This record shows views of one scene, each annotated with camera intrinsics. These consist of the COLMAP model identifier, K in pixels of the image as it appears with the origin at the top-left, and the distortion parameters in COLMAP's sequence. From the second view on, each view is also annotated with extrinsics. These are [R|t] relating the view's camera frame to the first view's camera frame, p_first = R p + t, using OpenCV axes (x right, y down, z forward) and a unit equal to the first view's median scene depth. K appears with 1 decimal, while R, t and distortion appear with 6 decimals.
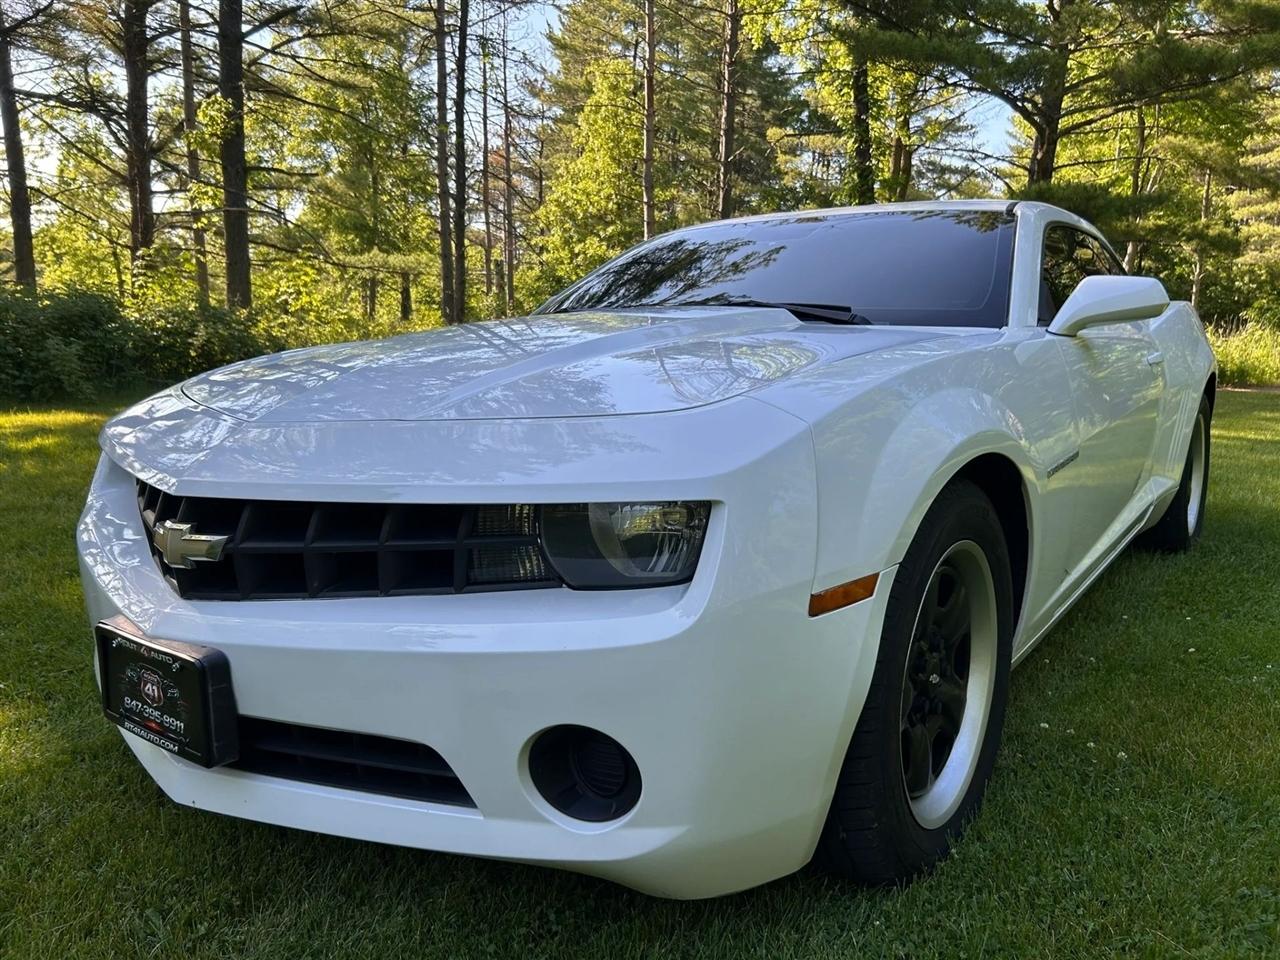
lens RADIAL K [[990.3, 0, 631.6], [0, 990.3, 476.6], [0, 0, 1]] dist [0.040456, -0.044719]
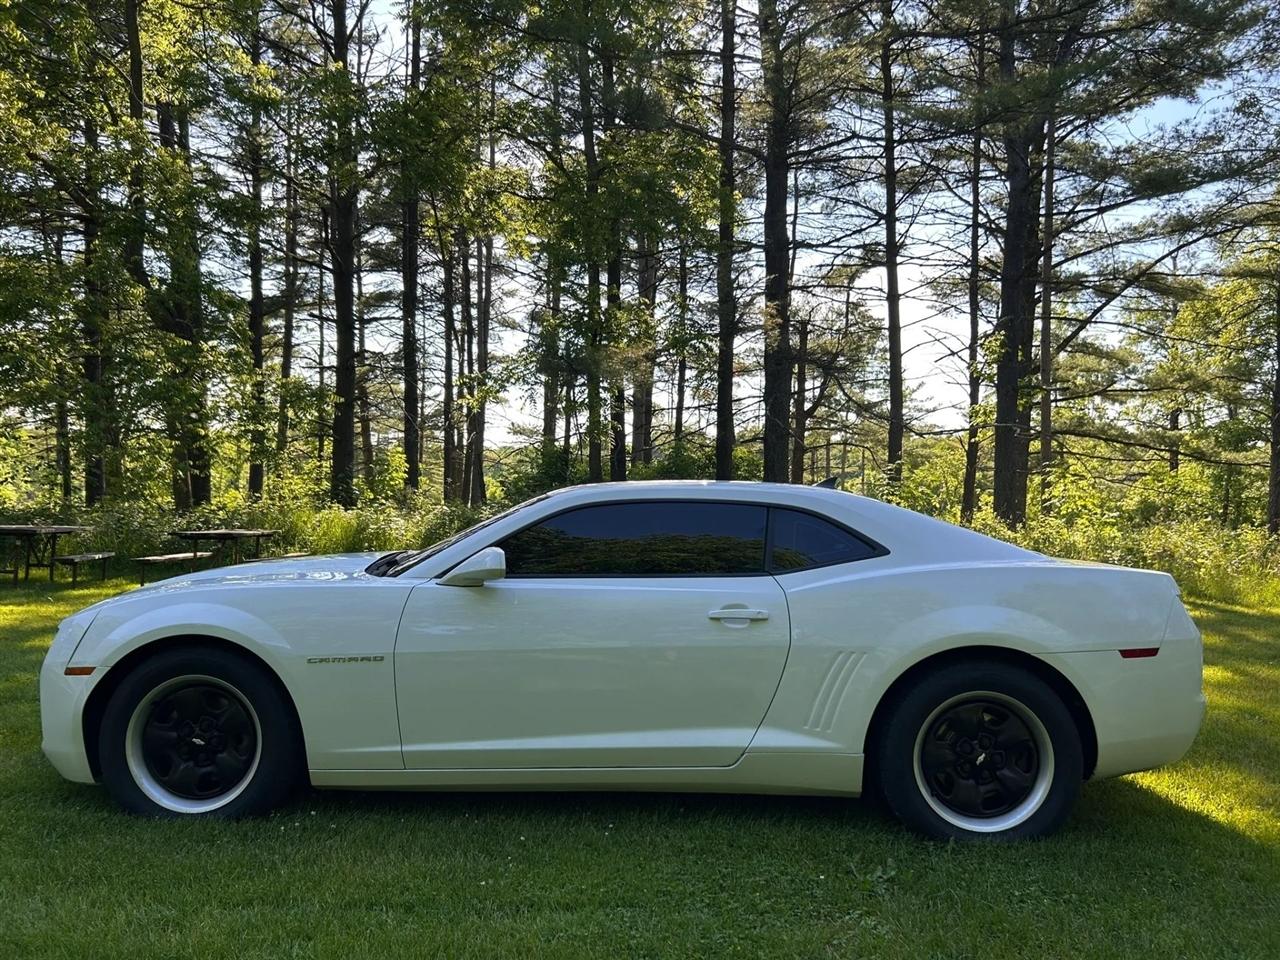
lens RADIAL K [[990.3, 0, 640.4], [0, 990.3, 476.2], [0, 0, 1]] dist [0.040456, -0.044719]
pose [[0.561908, -0.010365, -0.827135, 1.887765], [-0.142599, 0.983738, -0.109202, -0.184071], [0.814816, 0.179310, 0.551293, 0.371831]]
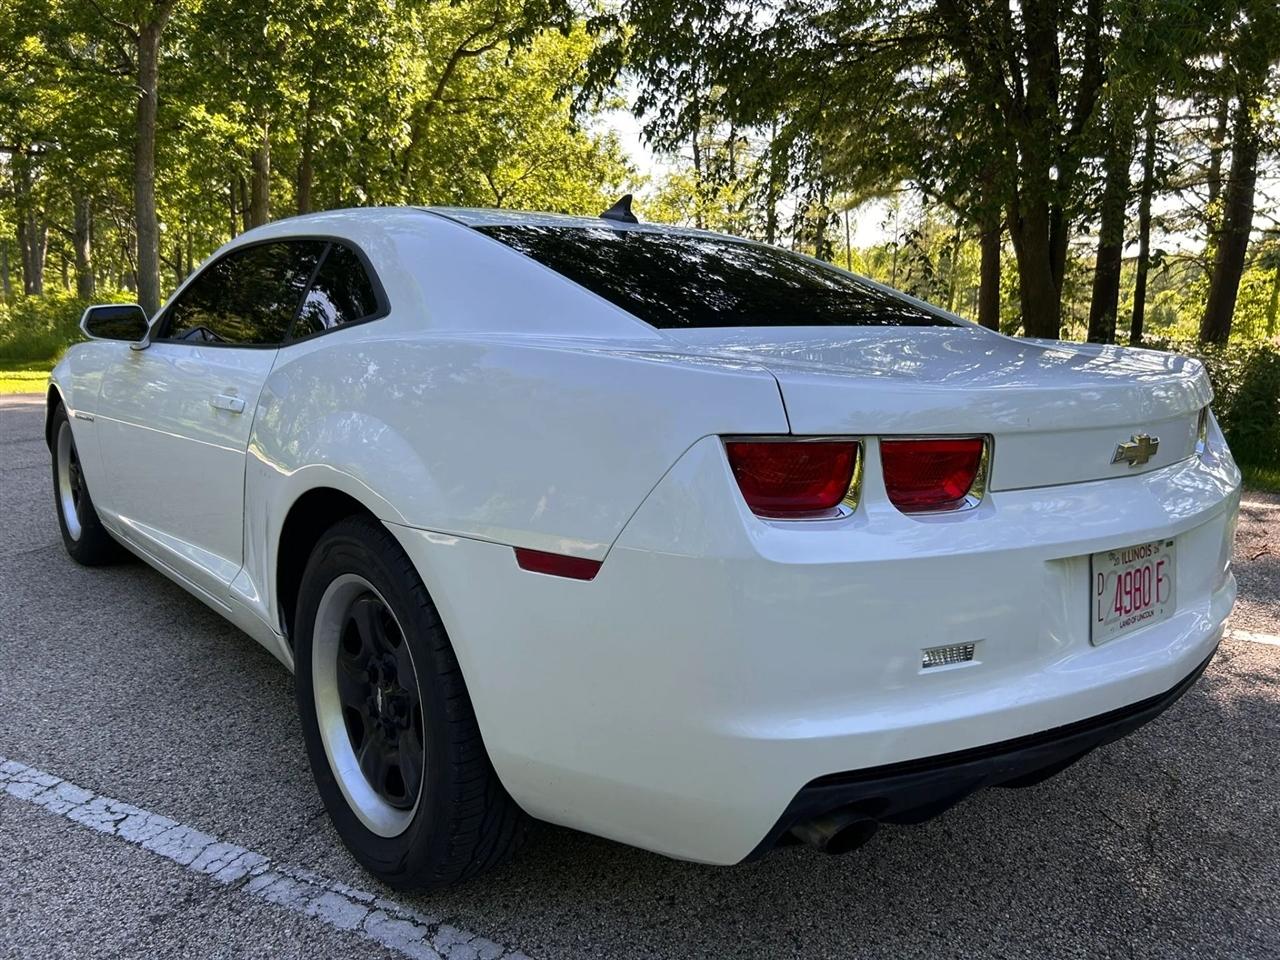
lens RADIAL K [[960.2, 0, 634.8], [0, 960.2, 482.3], [0, 0, 1]] dist [0.044096, -0.046846]
pose [[-0.247383, 0.167663, -0.954301, 1.592758], [-0.168544, 0.962453, 0.212786, -0.369343], [0.954146, 0.213482, -0.209835, 2.007117]]
